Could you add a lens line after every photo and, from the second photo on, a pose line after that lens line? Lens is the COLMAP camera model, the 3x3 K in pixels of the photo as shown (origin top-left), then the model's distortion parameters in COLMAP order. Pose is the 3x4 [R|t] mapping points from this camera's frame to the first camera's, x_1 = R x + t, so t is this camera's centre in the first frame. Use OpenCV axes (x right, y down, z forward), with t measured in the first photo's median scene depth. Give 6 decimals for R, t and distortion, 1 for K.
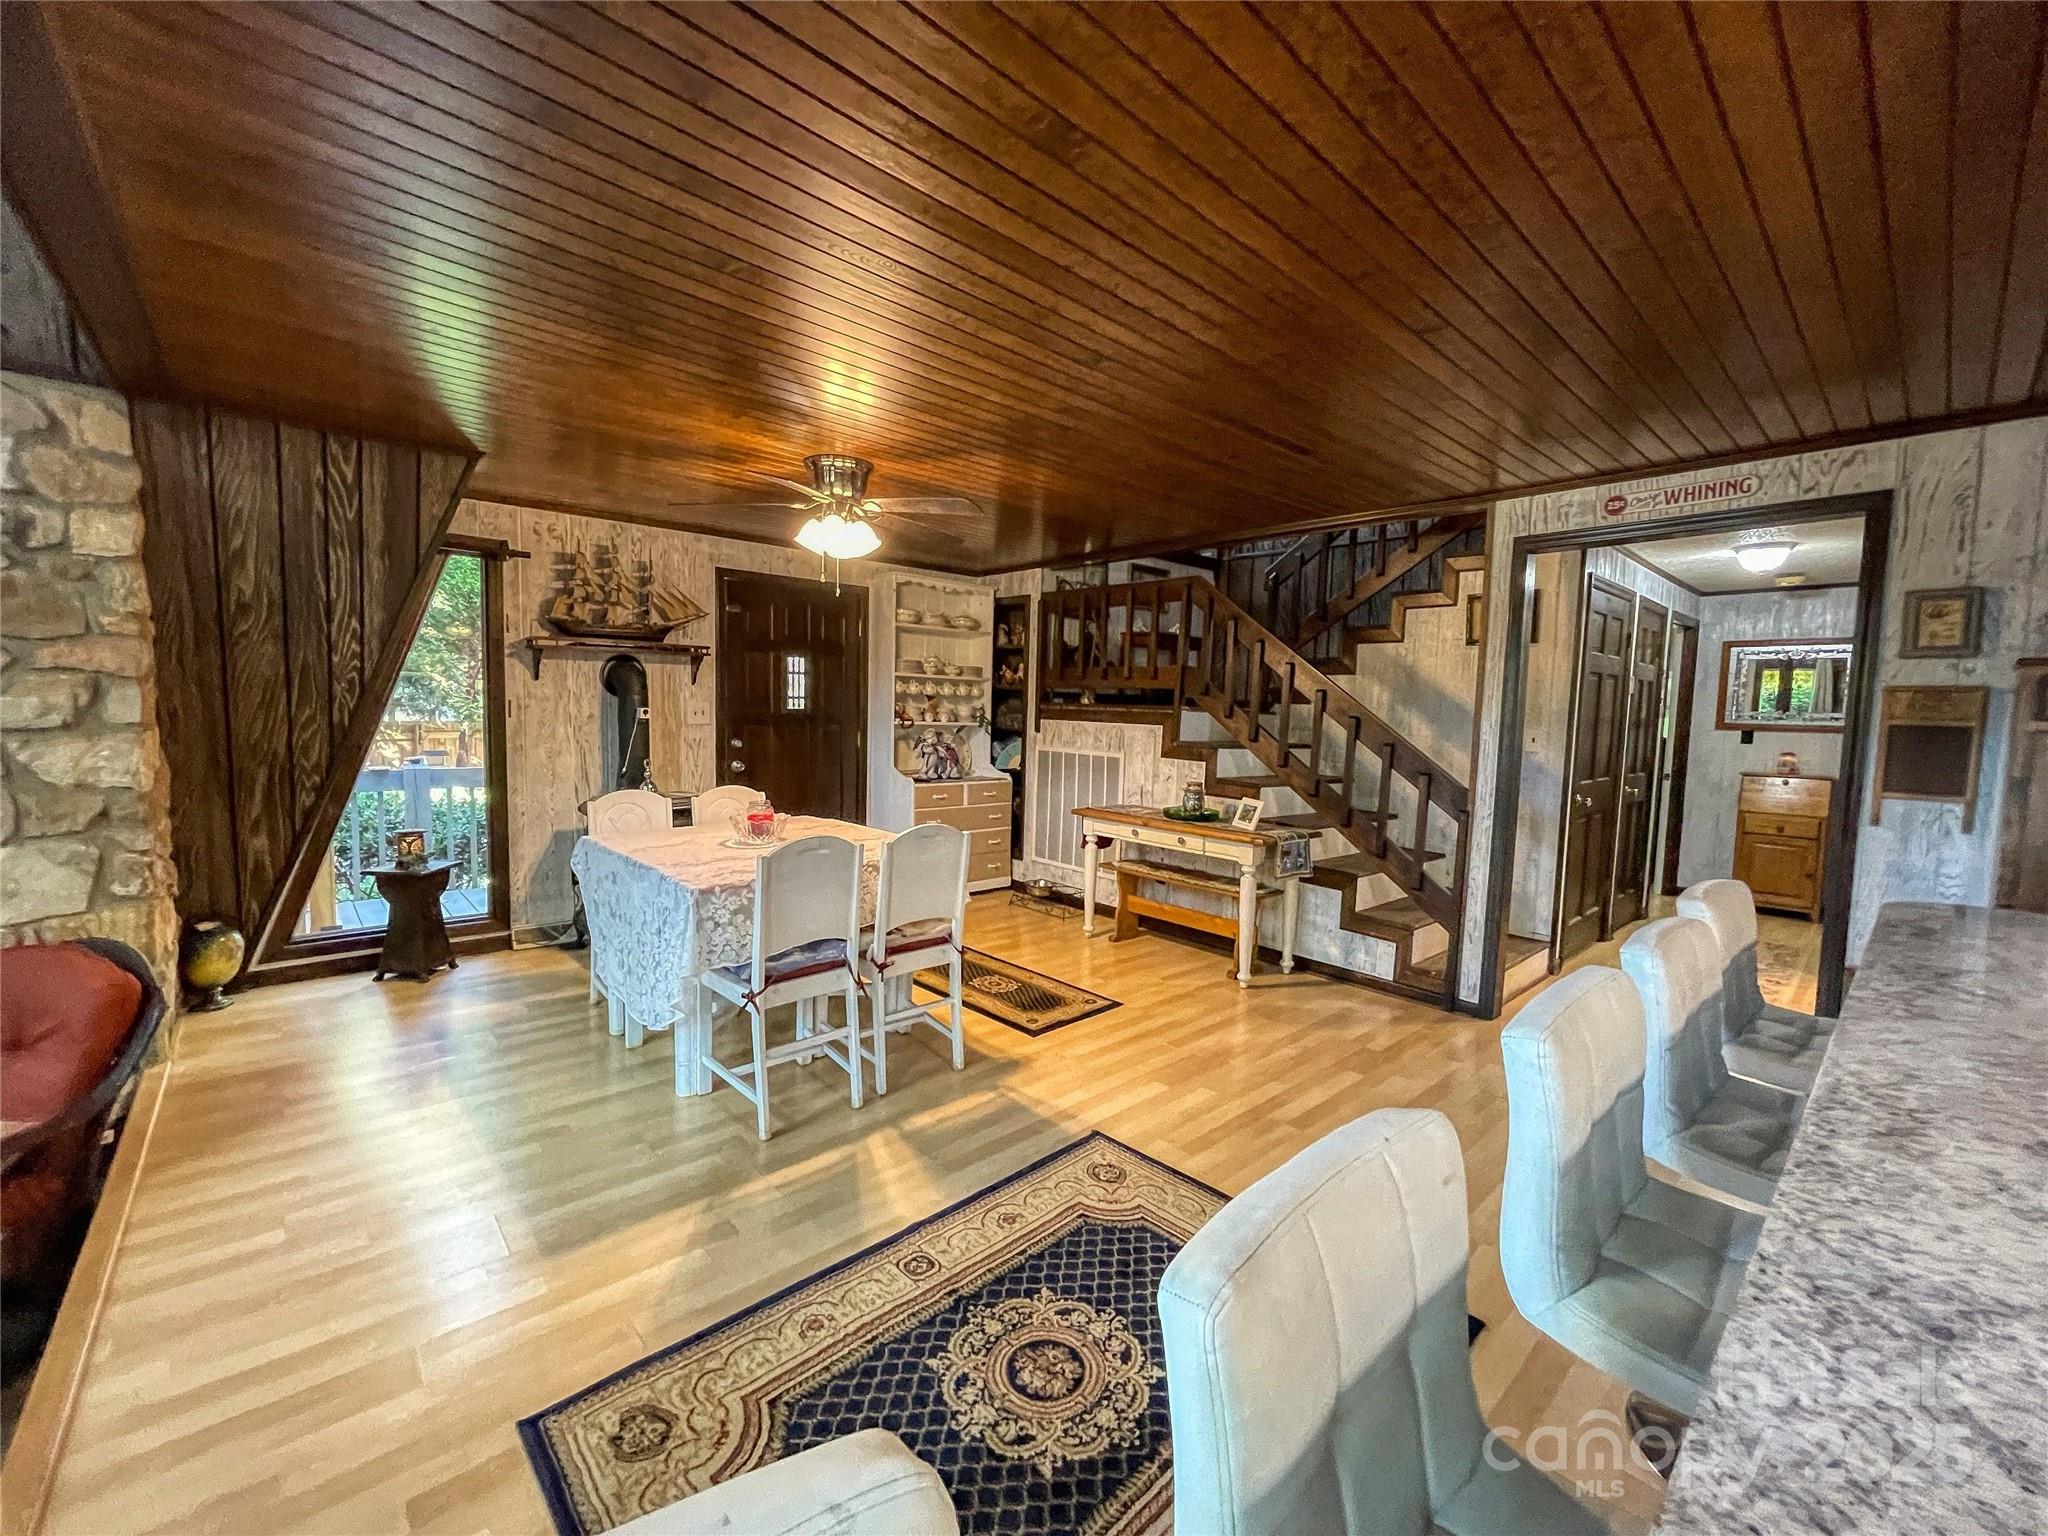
lens RADIAL K [[821.2, 0, 1018.1], [0, 821.2, 767.2], [0, 0, 1]] dist [-0.001656, 0.000492]
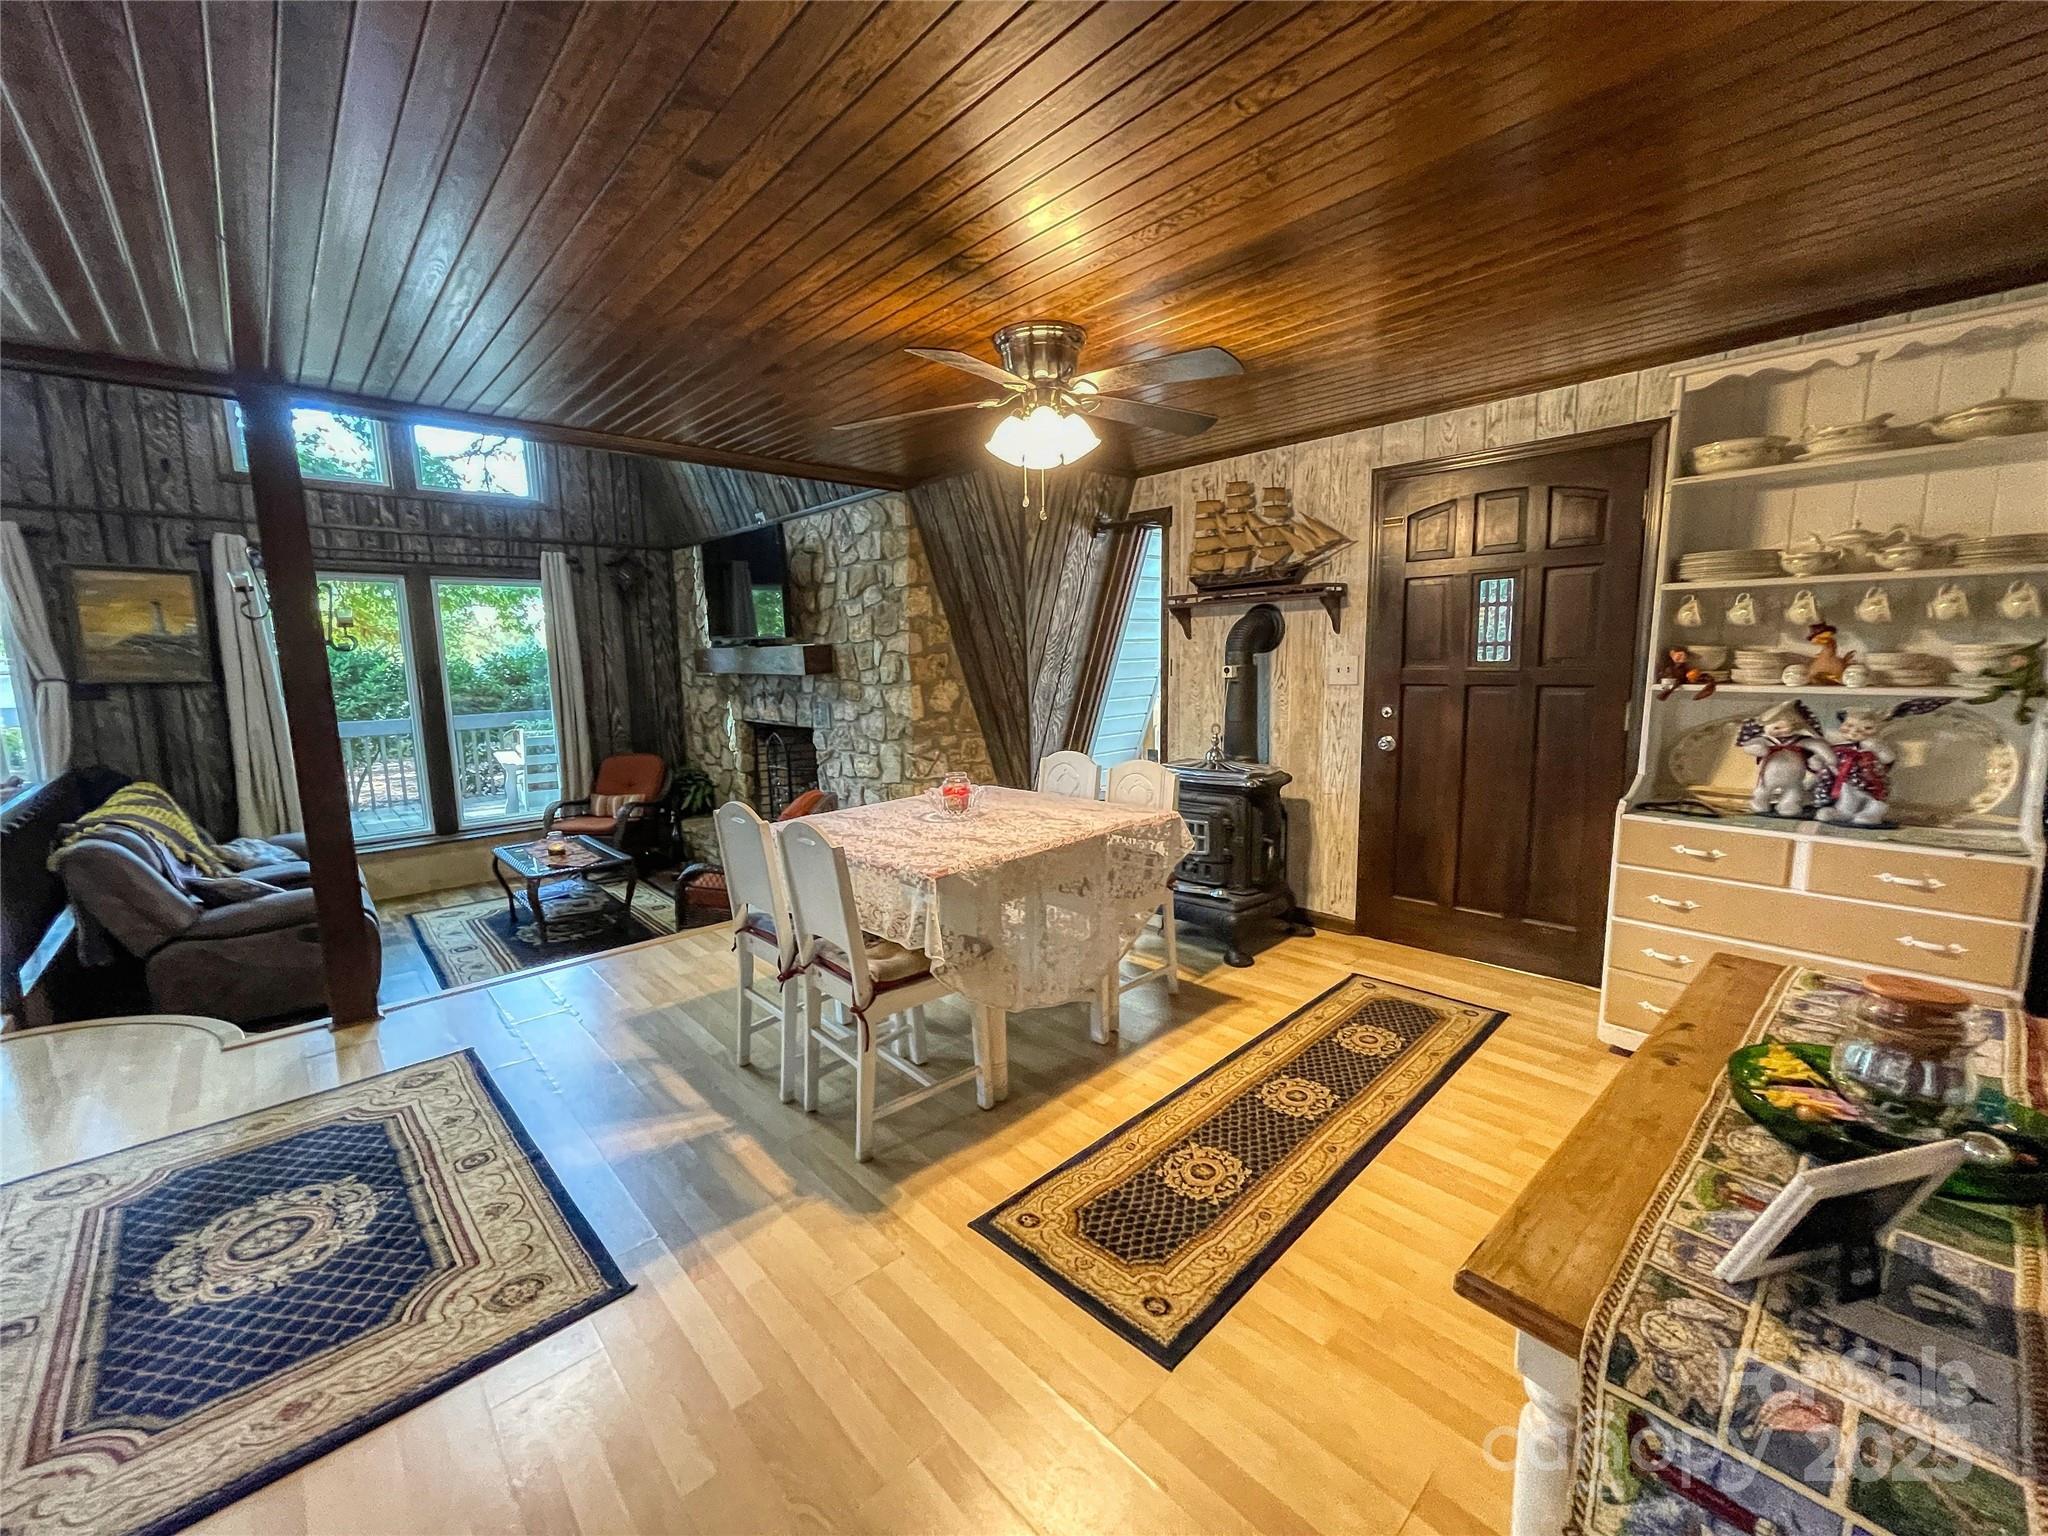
lens RADIAL K [[821.2, 0, 1013.3], [0, 821.2, 772.9], [0, 0, 1]] dist [-0.001656, 0.000492]
pose [[0.008259, 0.121950, -0.992502, 0.461724], [-0.054316, 0.991125, 0.121329, -0.056364], [0.998490, 0.052907, 0.014809, 0.816067]]
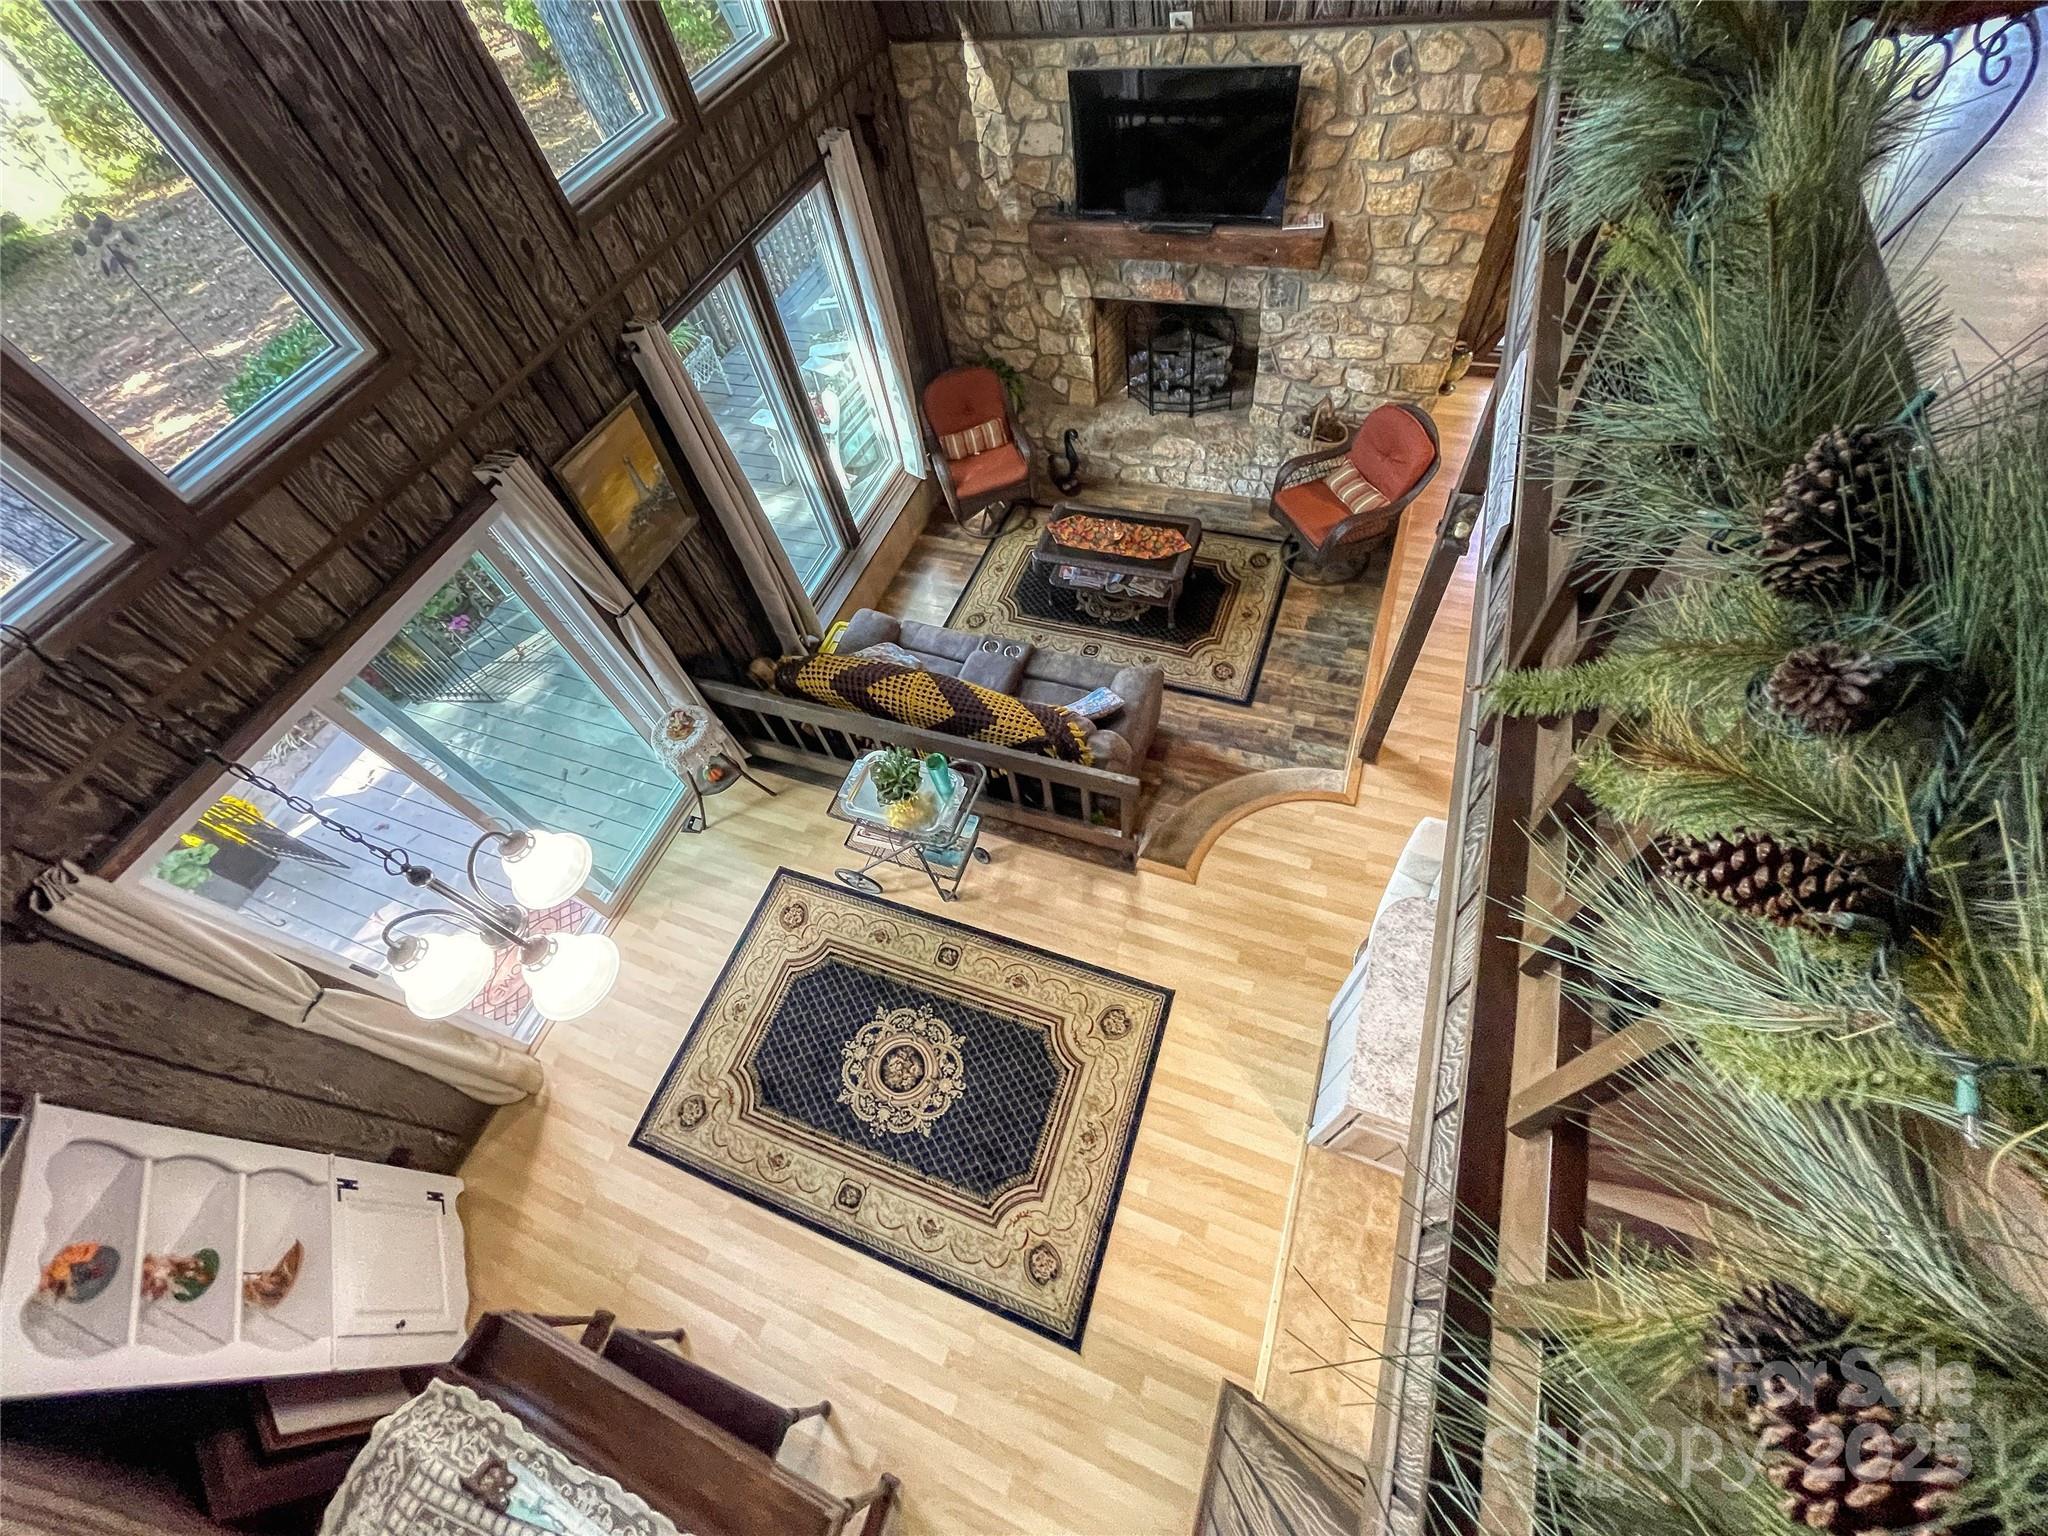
lens RADIAL K [[821.2, 0, 1016.5], [0, 821.2, 766.9], [0, 0, 1]] dist [-0.001656, 0.000492]
pose [[0.448797, 0.698666, -0.557178, 0.130006], [0.077065, 0.590916, 0.803044, -0.600500], [0.890305, -0.403342, 0.211358, -0.437653]]
